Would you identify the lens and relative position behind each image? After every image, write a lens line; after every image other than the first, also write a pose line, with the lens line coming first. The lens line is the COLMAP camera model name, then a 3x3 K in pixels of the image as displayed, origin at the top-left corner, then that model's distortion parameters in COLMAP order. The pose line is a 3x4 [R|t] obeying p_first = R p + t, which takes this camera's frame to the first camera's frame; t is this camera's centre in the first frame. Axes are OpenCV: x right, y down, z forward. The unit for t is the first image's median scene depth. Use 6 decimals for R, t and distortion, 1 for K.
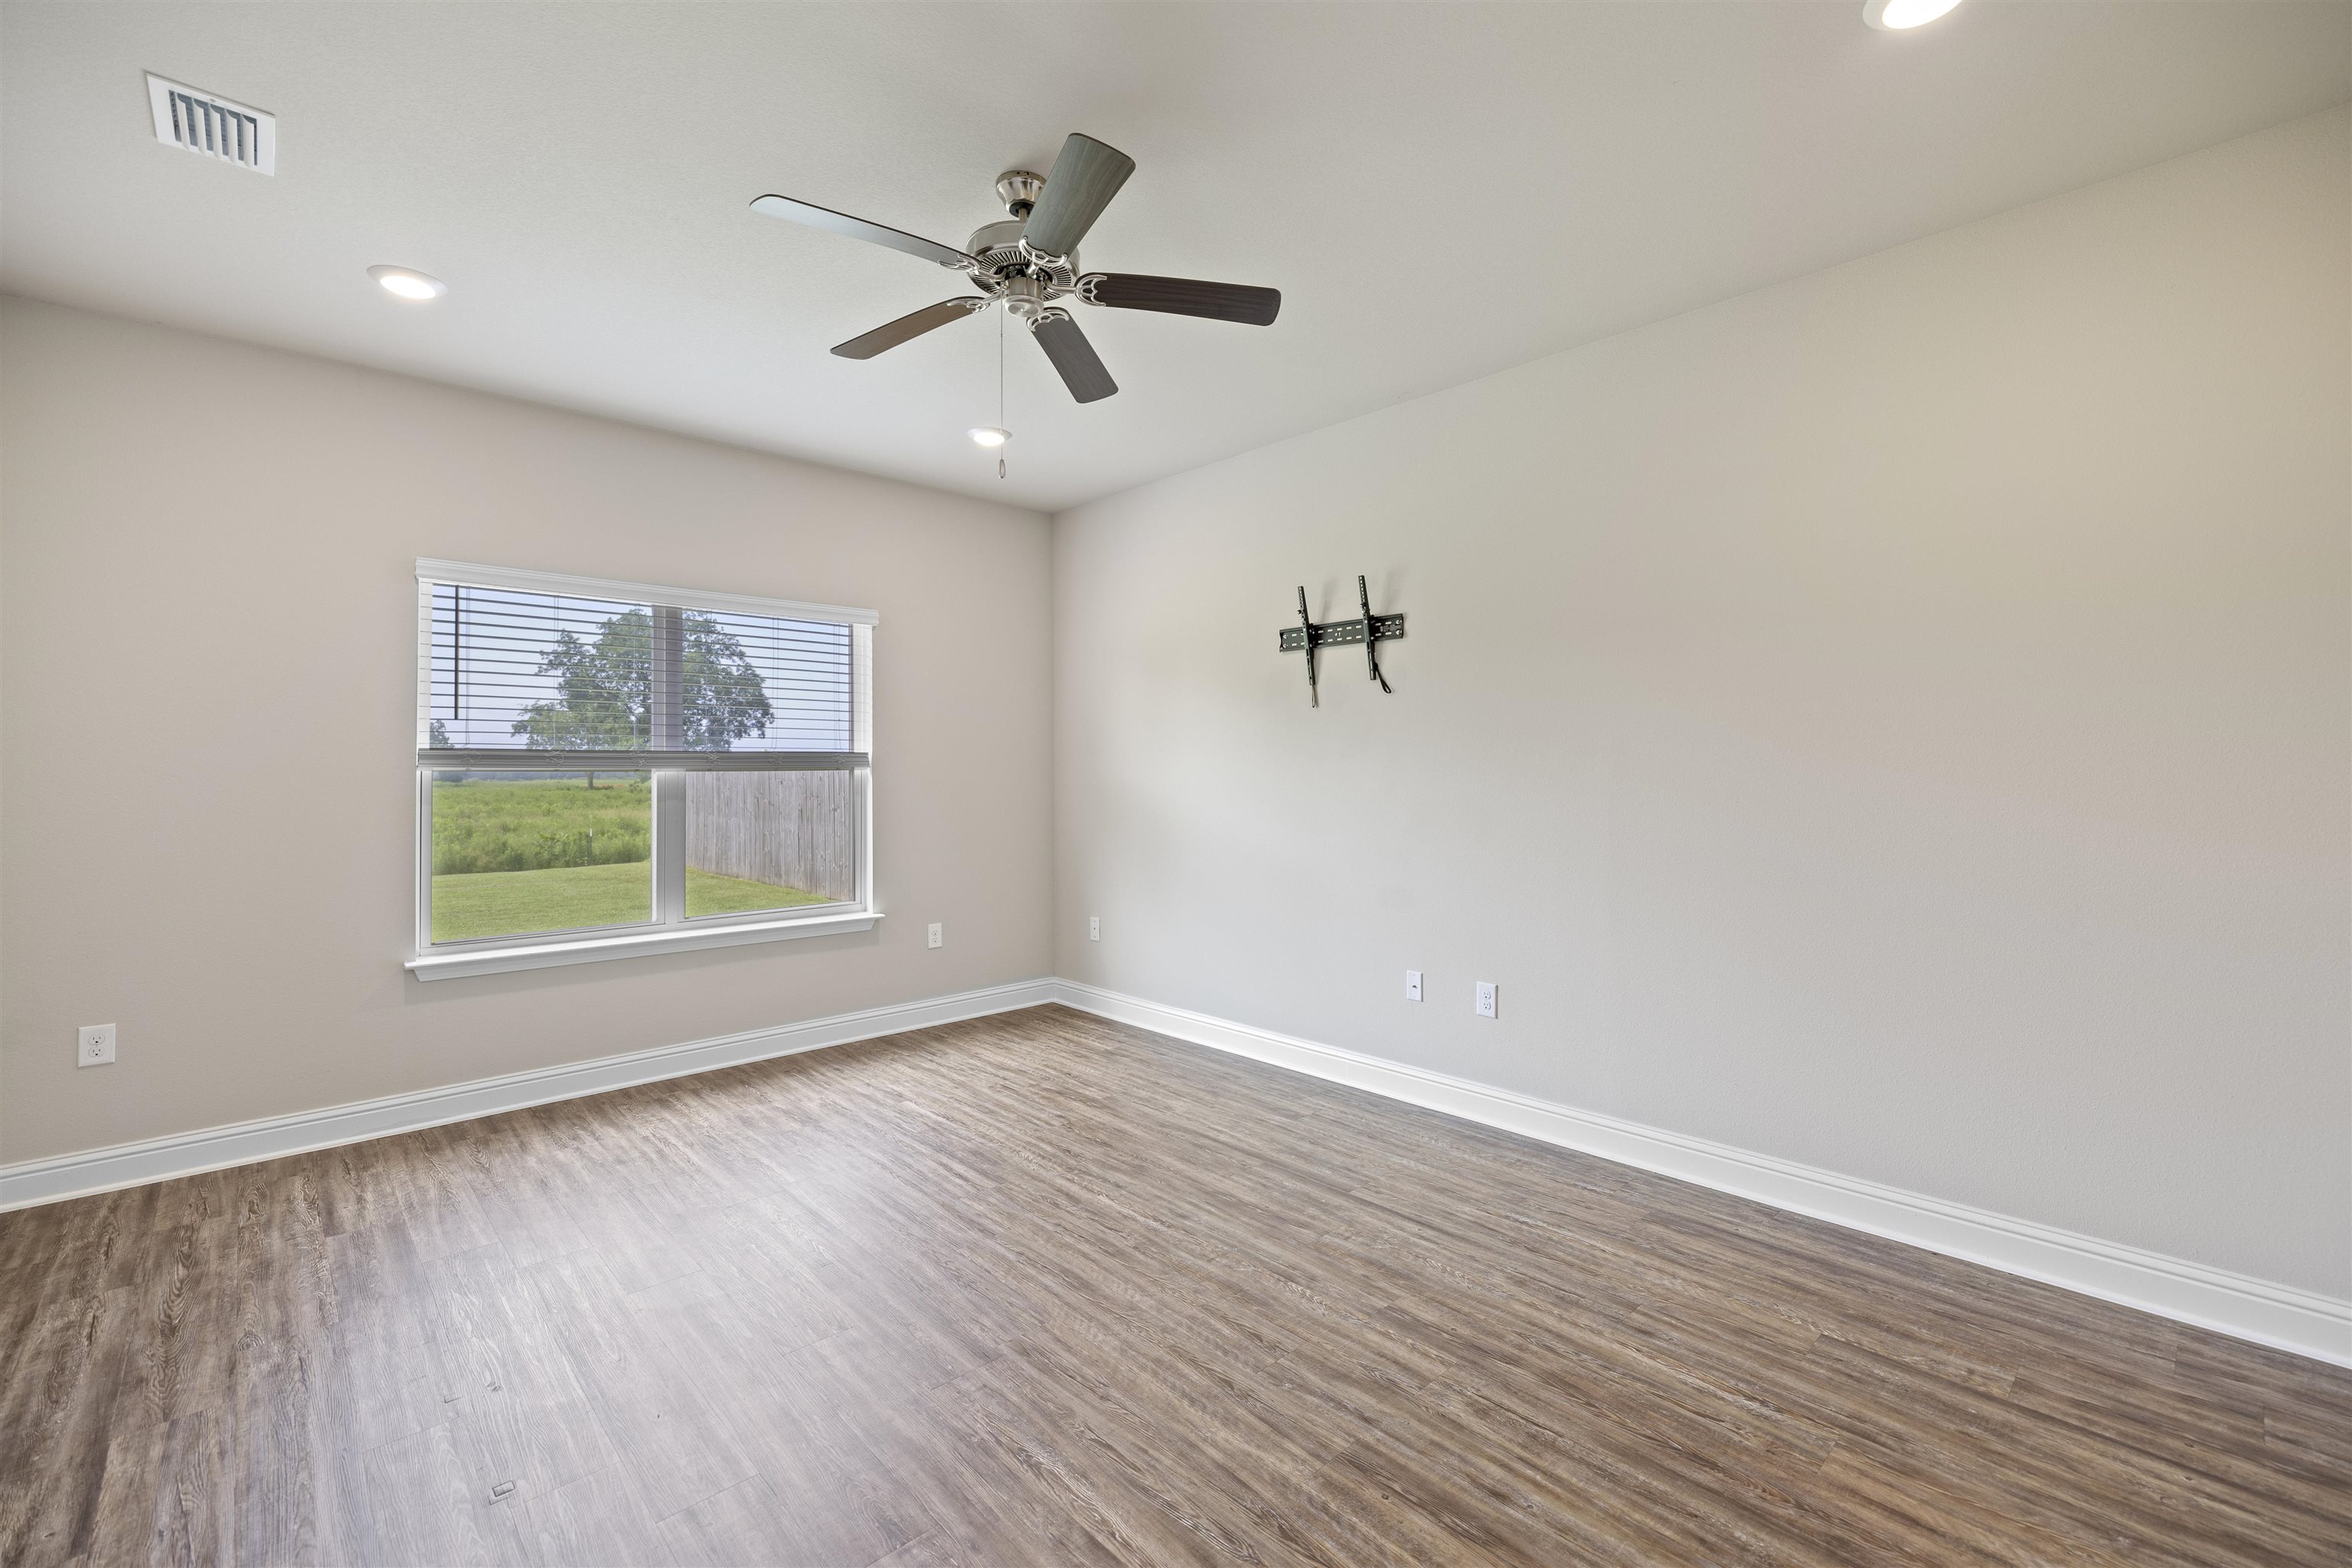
lens RADIAL K [[991.3, 0, 1171.2], [0, 991.3, 780.1], [0, 0, 1]] dist [0.001672, 0.000045]
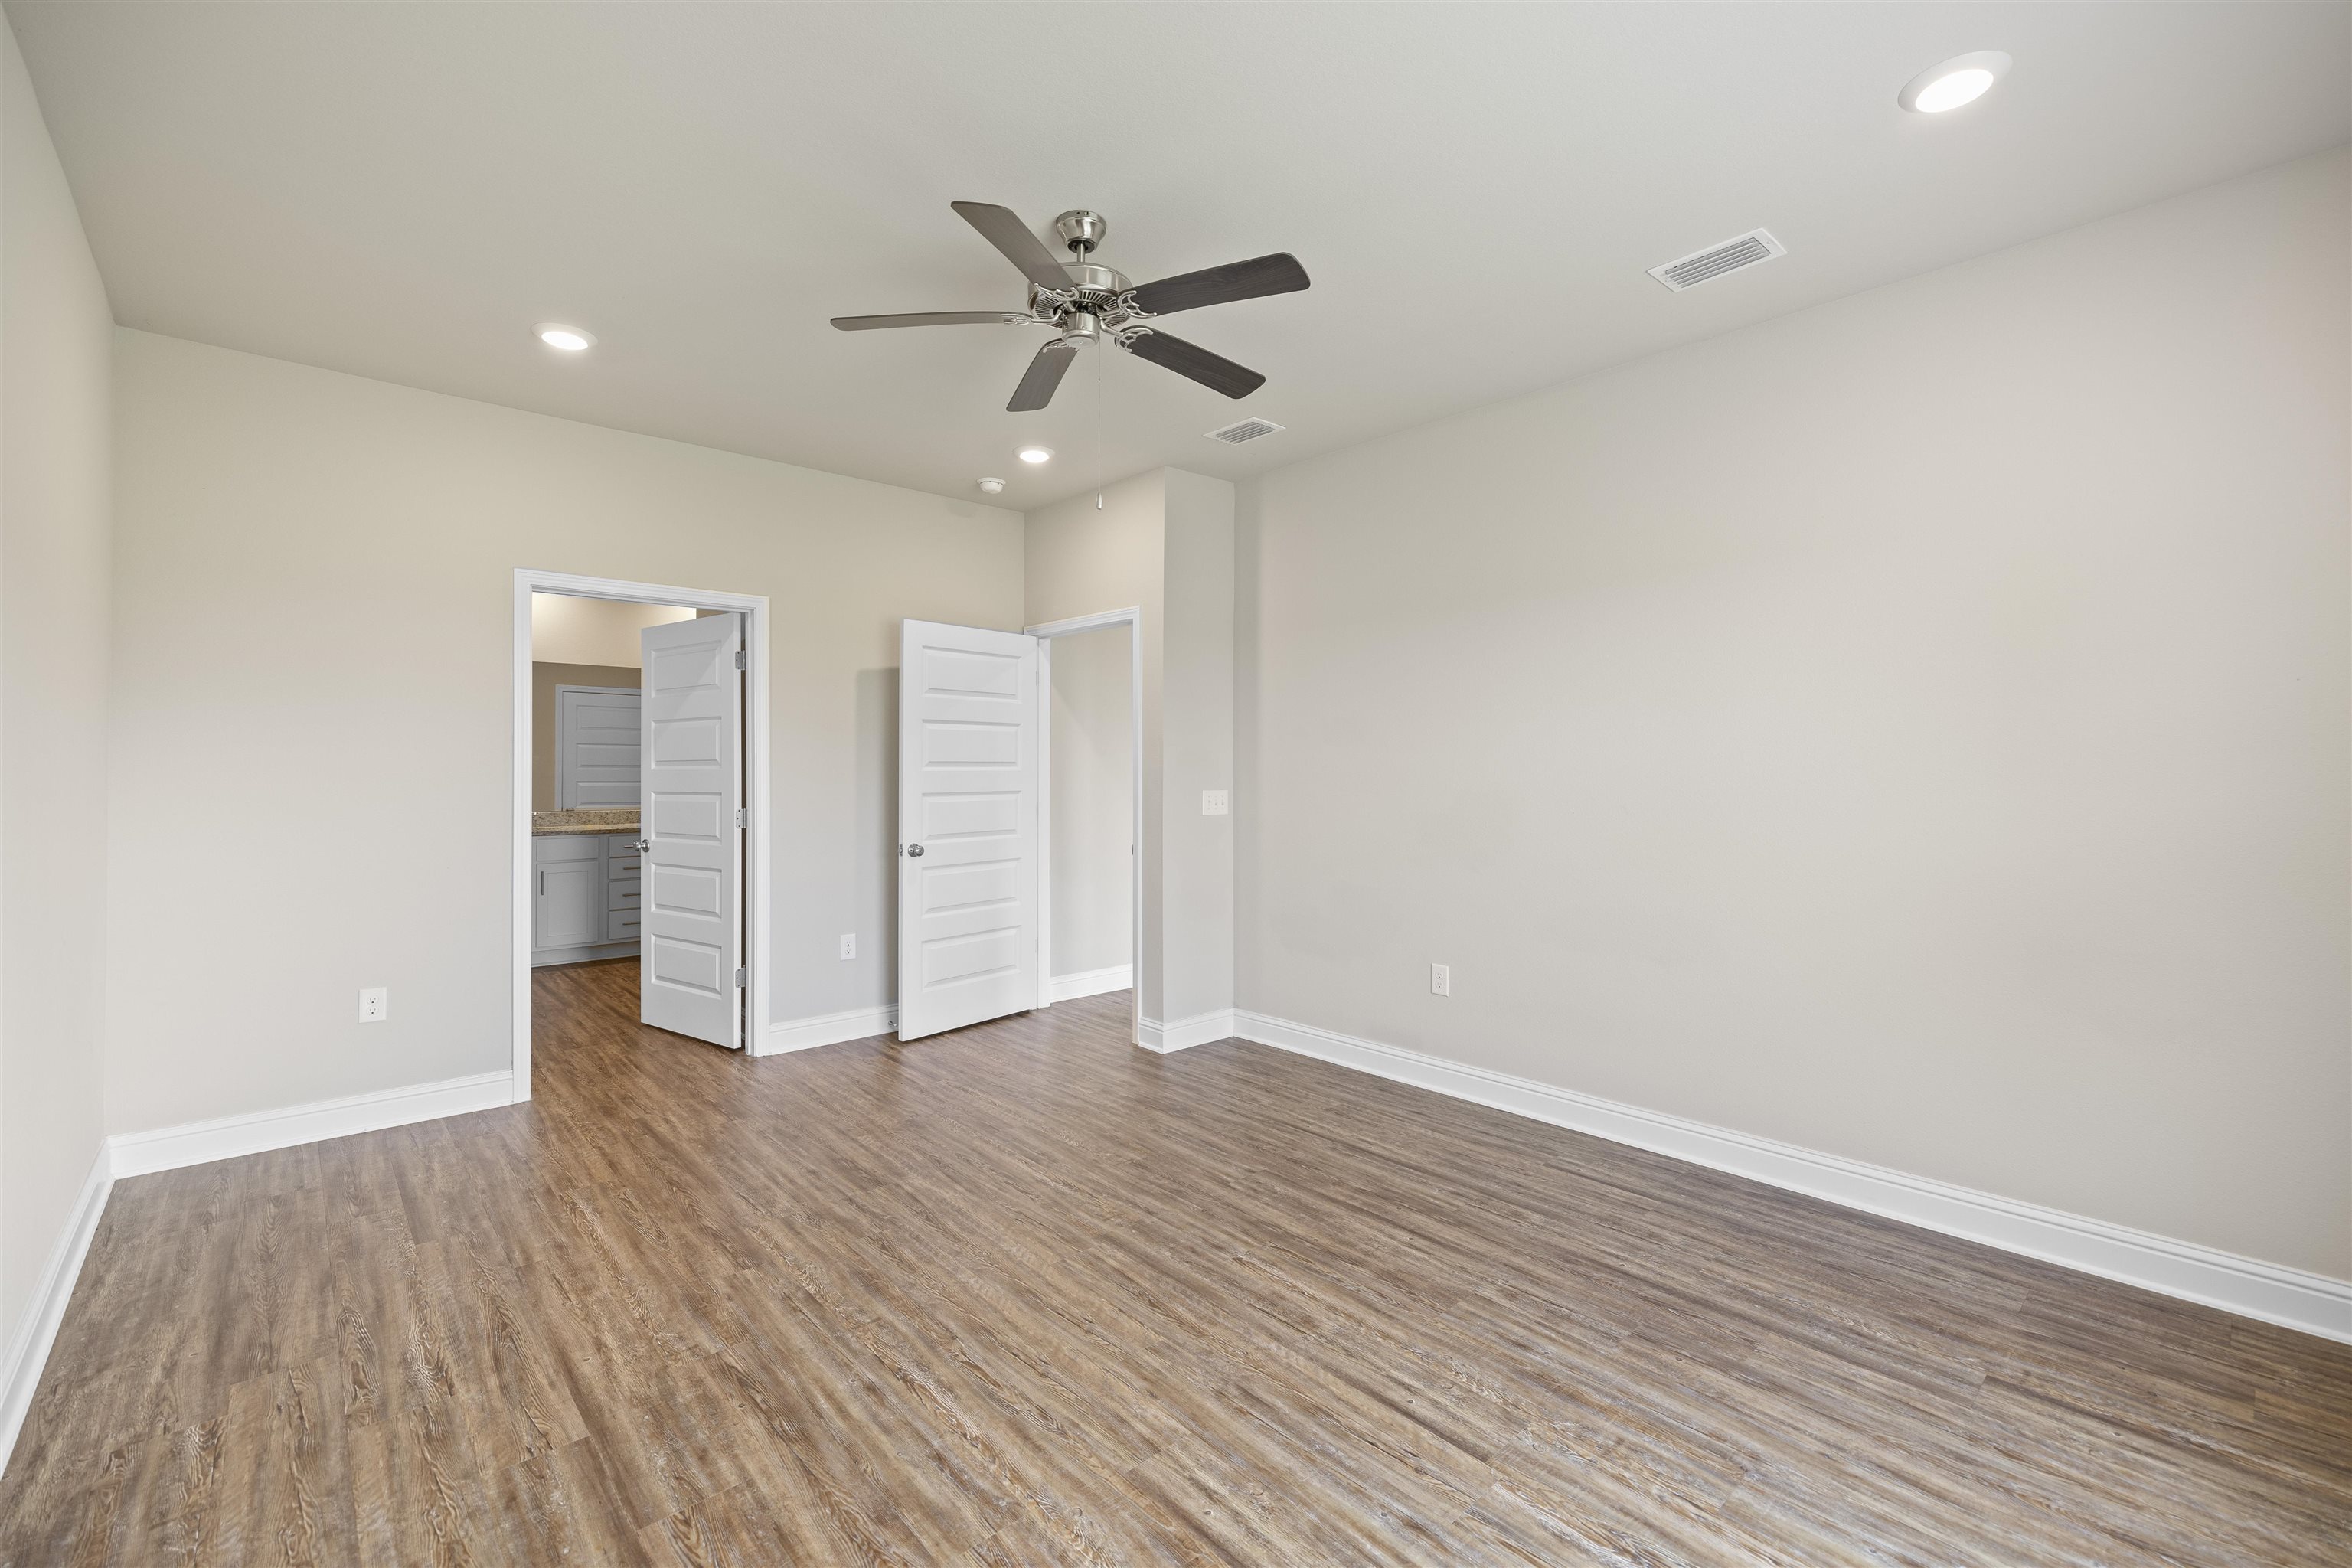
lens RADIAL K [[991.3, 0, 1171.2], [0, 991.3, 780.1], [0, 0, 1]] dist [0.001672, 0.000045]
pose [[-0.999848, 0.004664, 0.016780, -0.242821], [0.005054, 0.999716, 0.023275, -0.025054], [-0.016667, 0.023356, -0.999588, 1.869640]]
